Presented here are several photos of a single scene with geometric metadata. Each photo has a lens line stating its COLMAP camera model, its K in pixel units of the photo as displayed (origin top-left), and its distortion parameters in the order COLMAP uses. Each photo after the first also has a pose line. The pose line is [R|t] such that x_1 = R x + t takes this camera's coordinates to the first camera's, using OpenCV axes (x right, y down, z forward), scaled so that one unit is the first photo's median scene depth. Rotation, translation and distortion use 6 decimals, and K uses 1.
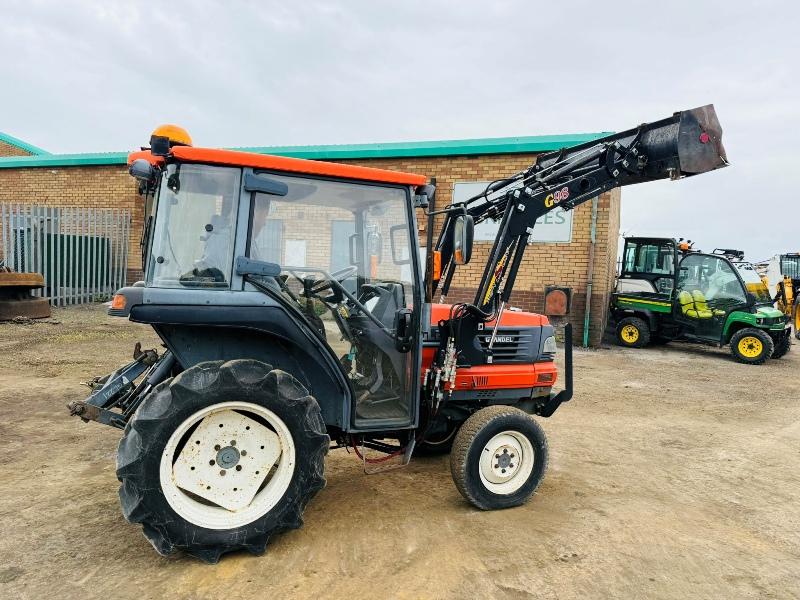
lens RADIAL K [[557.7, 0, 400.0], [0, 557.7, 300.0], [0, 0, 1]] dist [0.054583, -0.068778]
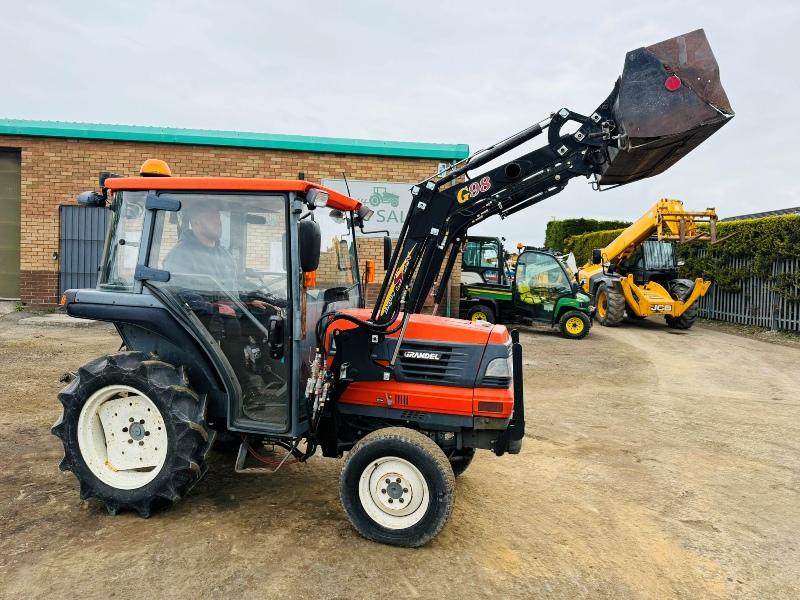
lens RADIAL K [[557.7, 0, 400.0], [0, 557.7, 300.0], [0, 0, 1]] dist [0.054583, -0.068778]
pose [[0.909552, -0.032895, 0.414286, -0.716373], [0.023412, 0.999335, 0.027949, -0.052928], [-0.414930, -0.015722, 0.909718, 0.045423]]
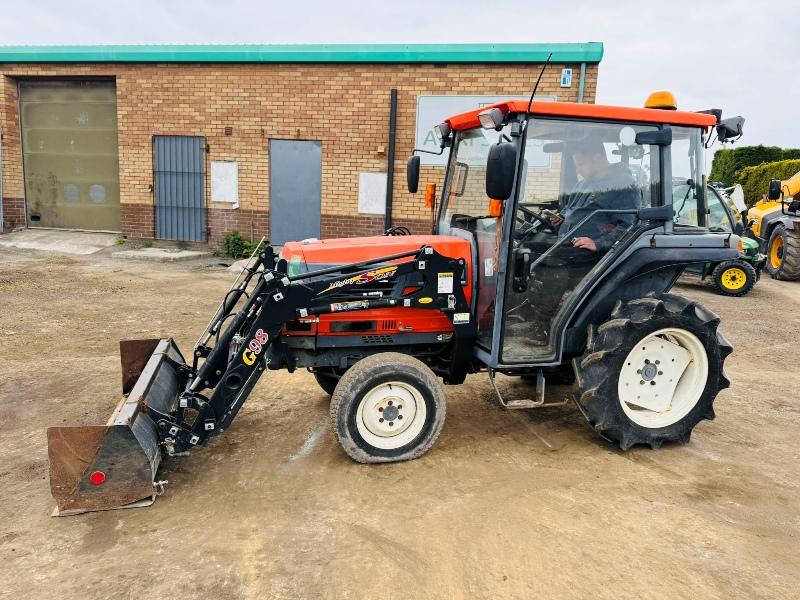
lens RADIAL K [[564.1, 0, 399.8], [0, 564.1, 304.1], [0, 0, 1]] dist [0.033409, -0.050916]
pose [[0.982981, -0.034527, 0.180431, -0.353903], [0.009912, 0.990717, 0.135579, -0.034719], [-0.183438, -0.131483, 0.974199, 0.392608]]
